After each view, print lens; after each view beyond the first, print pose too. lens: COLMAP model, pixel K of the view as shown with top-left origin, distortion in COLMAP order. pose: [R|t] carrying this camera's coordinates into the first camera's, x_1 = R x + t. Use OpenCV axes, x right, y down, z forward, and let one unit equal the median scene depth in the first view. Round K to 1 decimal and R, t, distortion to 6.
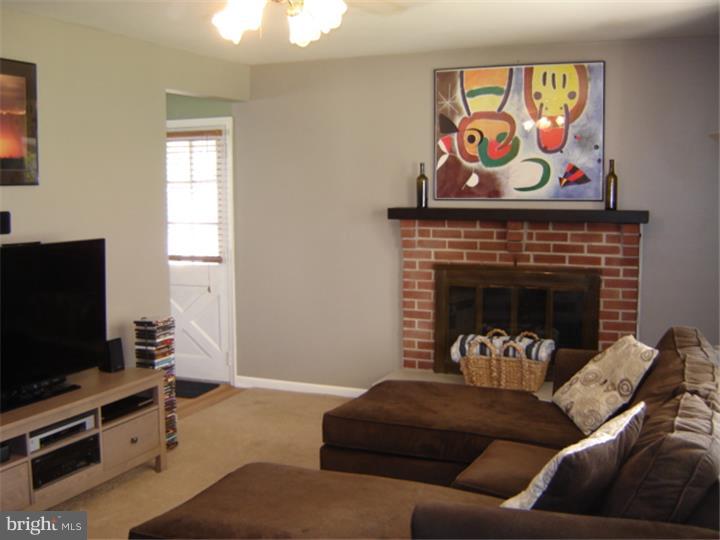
lens RADIAL K [[798.9, 0, 360.0], [0, 798.9, 270.0], [0, 0, 1]] dist [-0.136019, 0.000070]
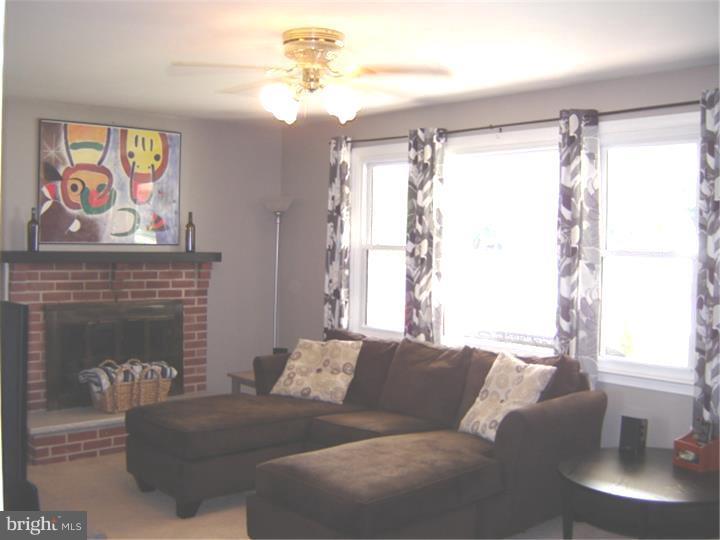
lens RADIAL K [[798.9, 0, 360.0], [0, 798.9, 270.0], [0, 0, 1]] dist [-0.136019, 0.000070]
pose [[0.439373, -0.023306, 0.898002, -0.666771], [0.068298, 0.997637, -0.007525, -0.018833], [-0.895705, 0.064638, 0.439926, 0.192209]]
